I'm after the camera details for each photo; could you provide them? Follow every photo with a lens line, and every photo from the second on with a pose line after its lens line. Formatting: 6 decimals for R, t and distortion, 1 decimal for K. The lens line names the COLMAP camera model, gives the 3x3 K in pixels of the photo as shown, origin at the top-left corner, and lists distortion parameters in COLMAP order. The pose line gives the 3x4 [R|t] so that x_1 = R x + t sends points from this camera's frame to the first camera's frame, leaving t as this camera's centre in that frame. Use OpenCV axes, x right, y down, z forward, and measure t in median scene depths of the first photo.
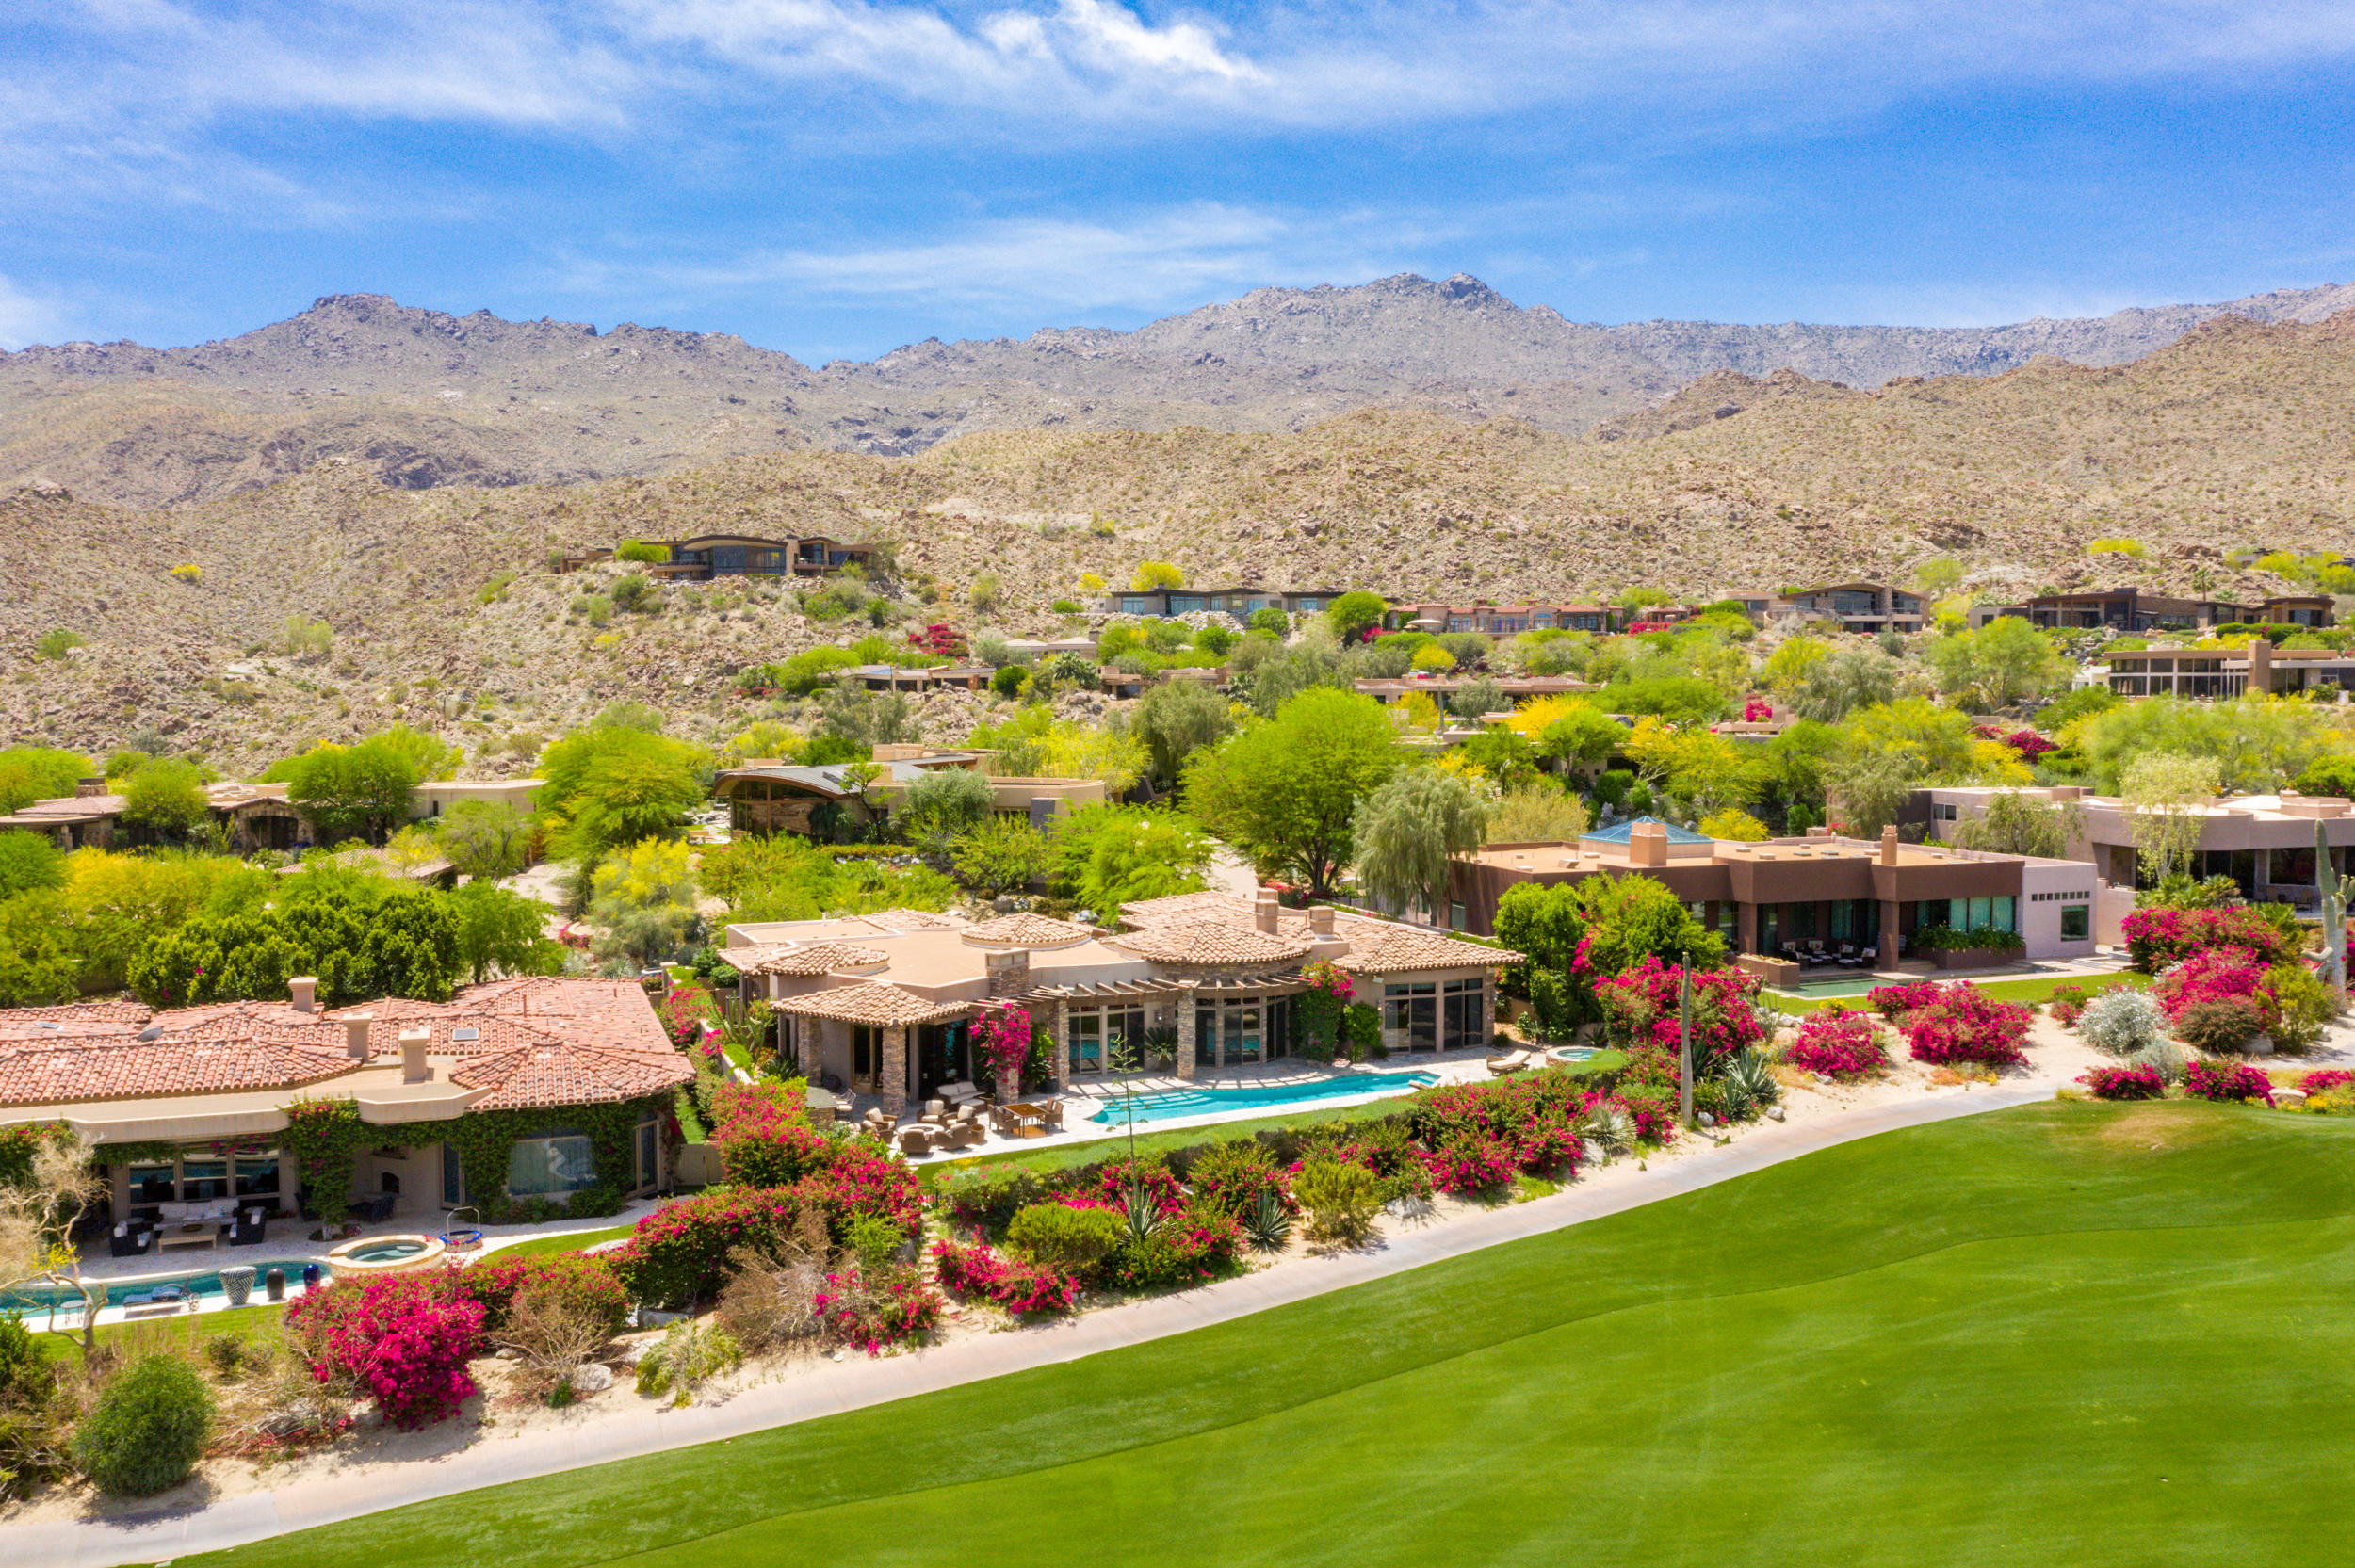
lens RADIAL K [[1851.1, 0, 1173.7], [0, 1851.1, 771.8], [0, 0, 1]] dist [-0.018054, 0.003561]
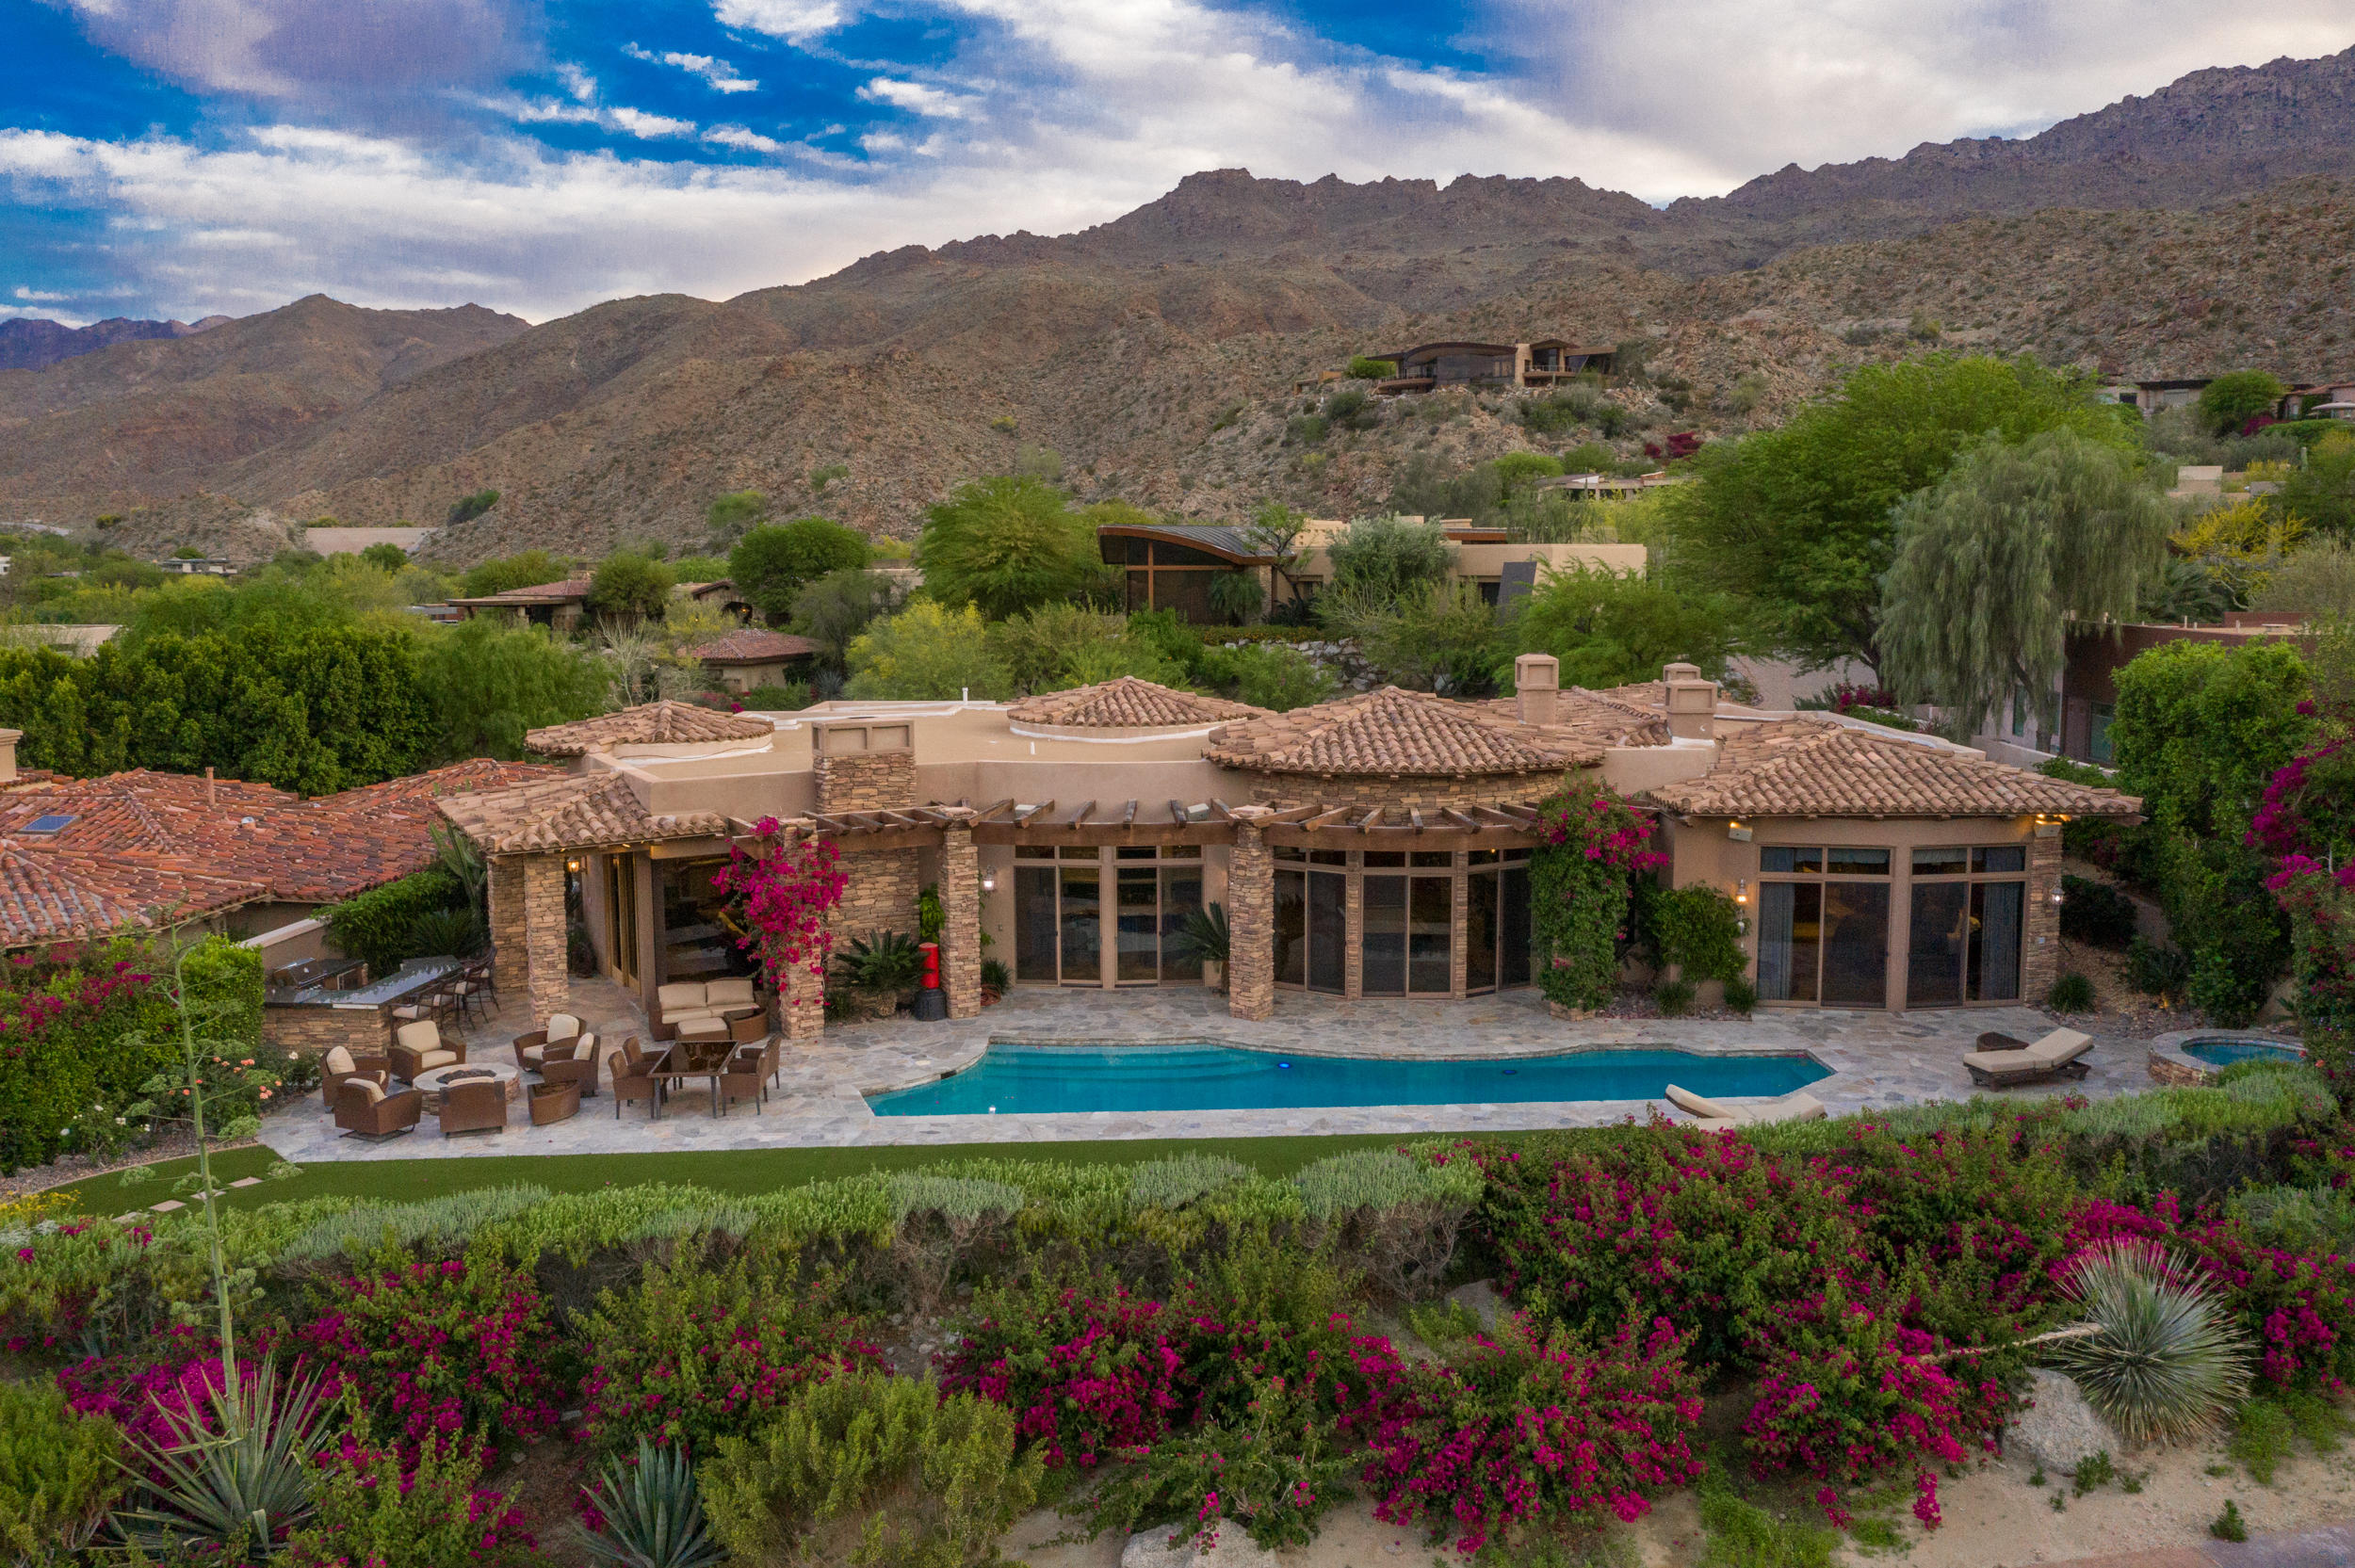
lens RADIAL K [[1851.1, 0, 1173.7], [0, 1851.1, 771.8], [0, 0, 1]] dist [-0.018054, 0.003561]
pose [[0.900699, 0.044907, -0.432116, 0.036940], [-0.012610, 0.996927, 0.077320, 0.013626], [0.434260, -0.064193, 0.898497, 0.113903]]
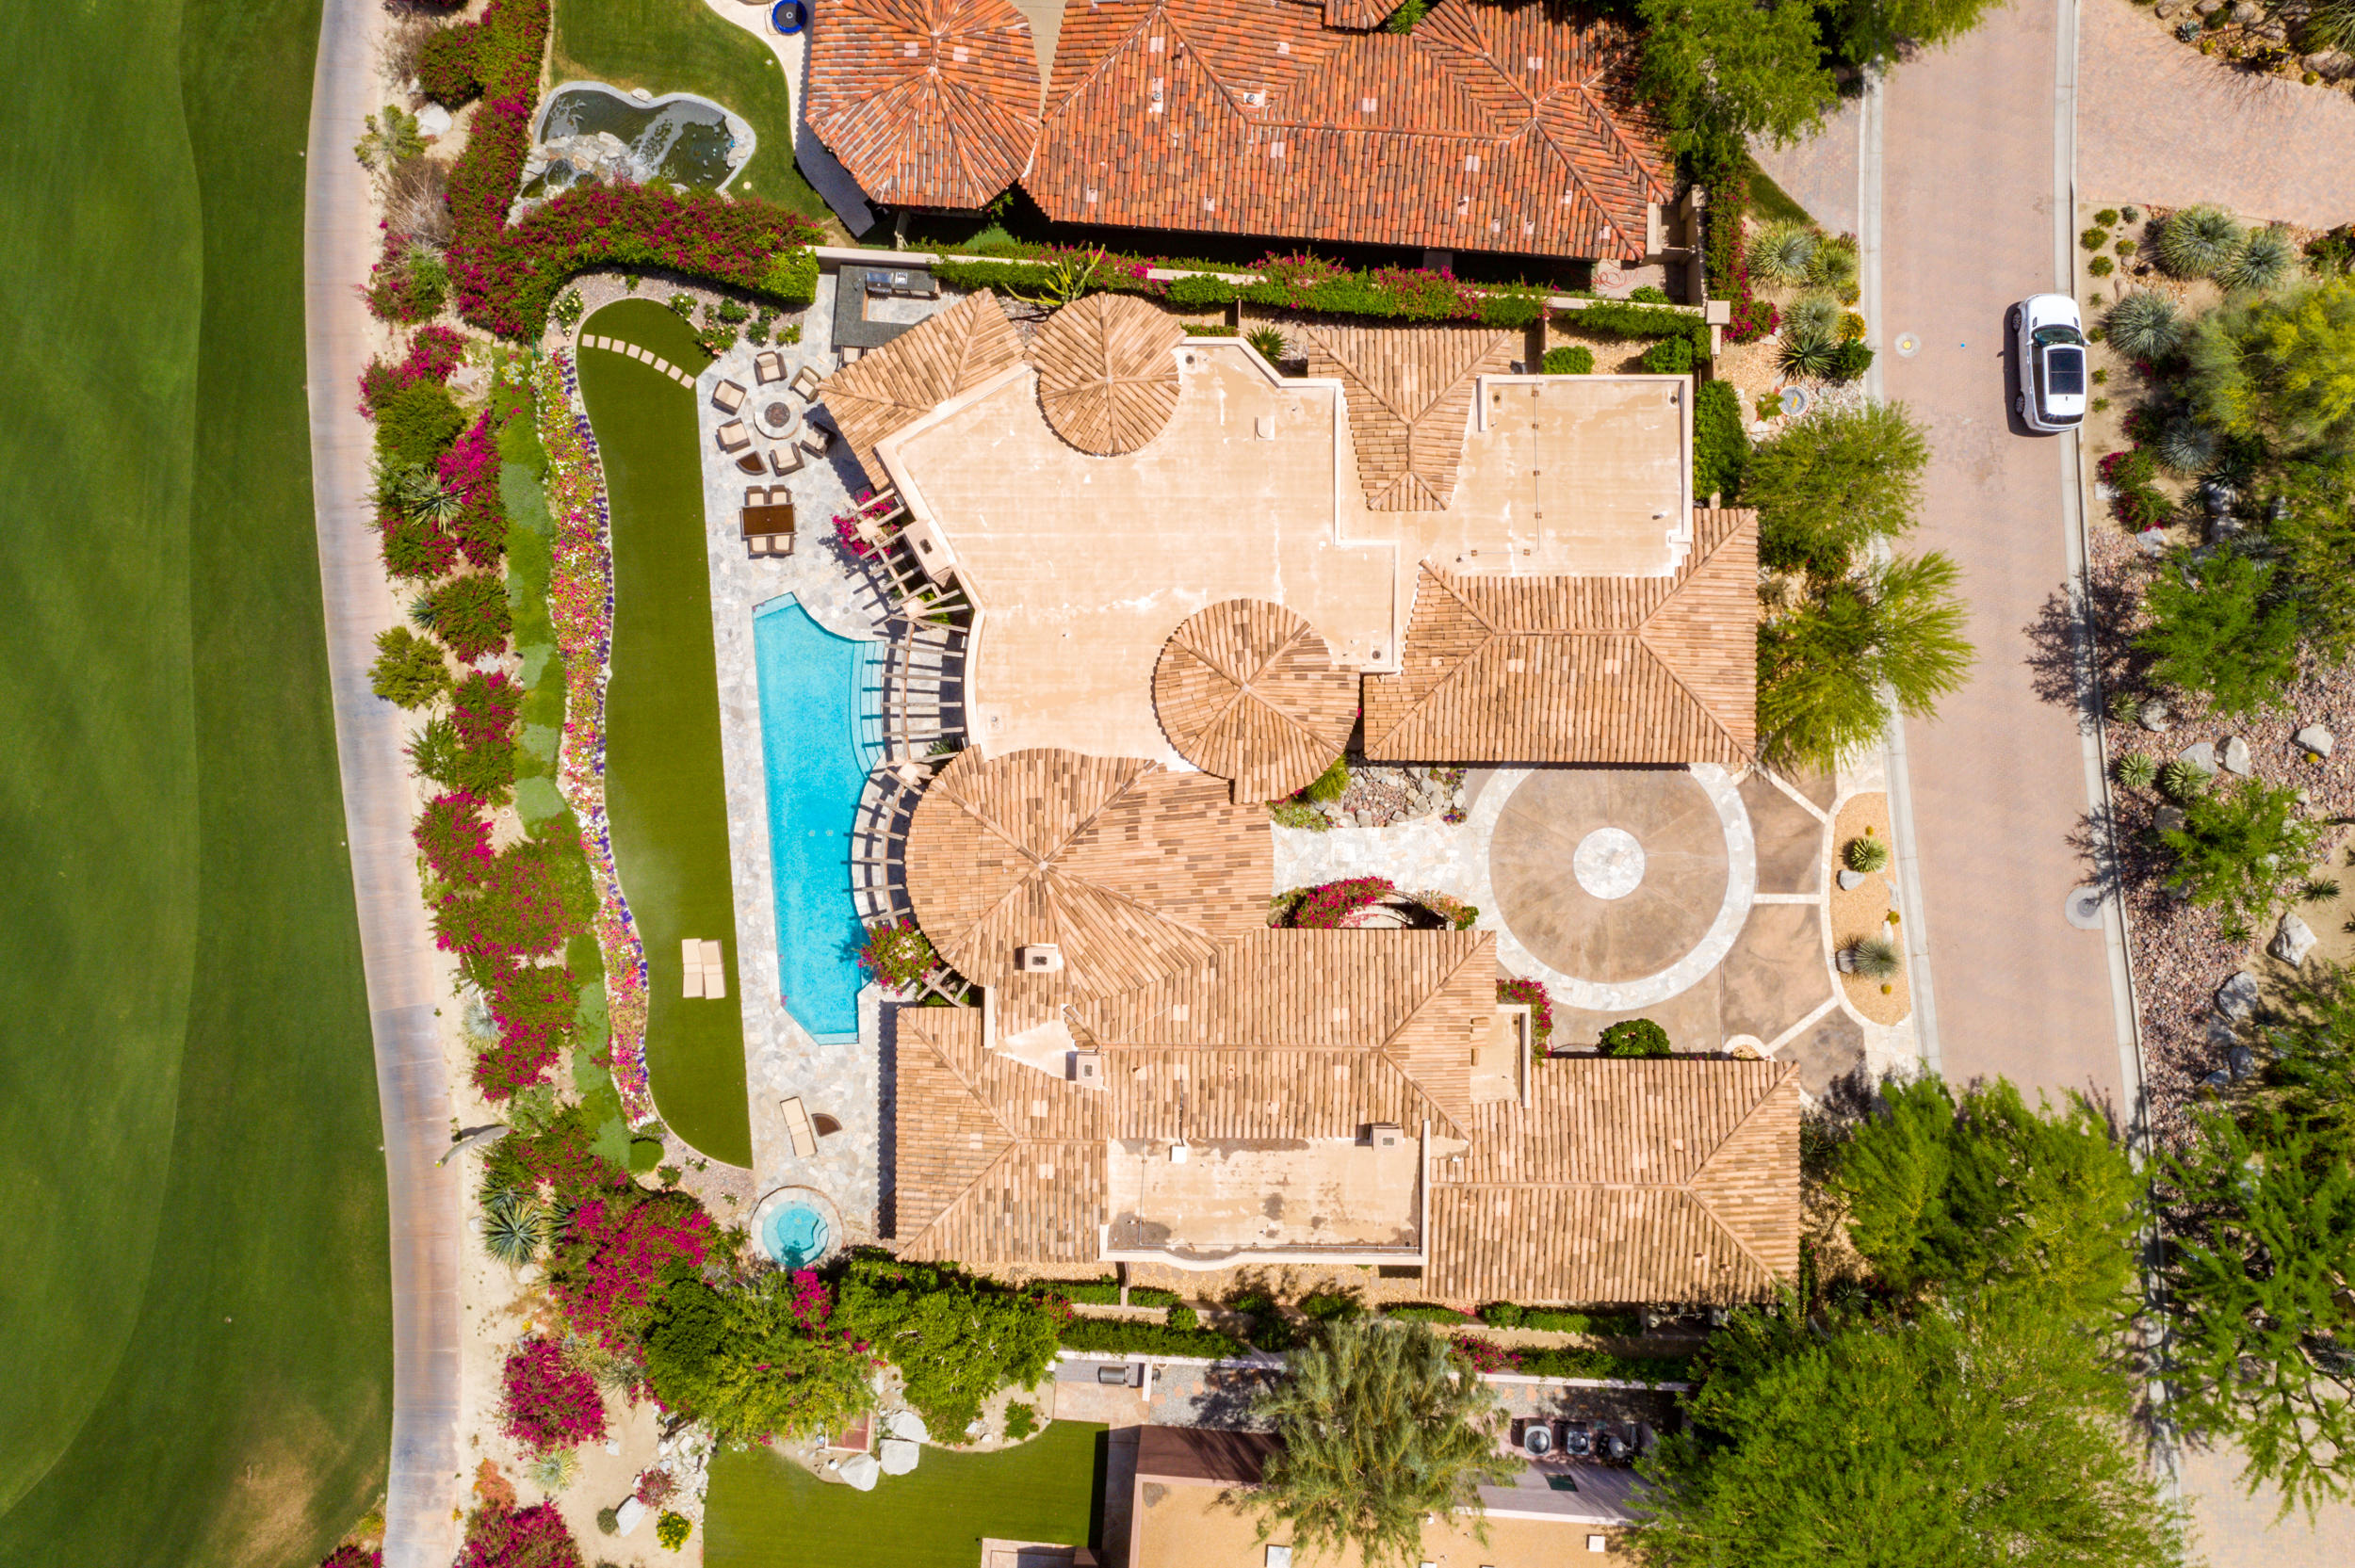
lens RADIAL K [[1851.1, 0, 1173.7], [0, 1851.1, 771.8], [0, 0, 1]] dist [-0.018054, 0.003561]
pose [[-0.423062, 0.906101, -0.000276, -0.008695], [-0.023025, -0.010446, 0.999680, -0.141809], [0.905808, 0.422933, 0.025282, 0.213882]]
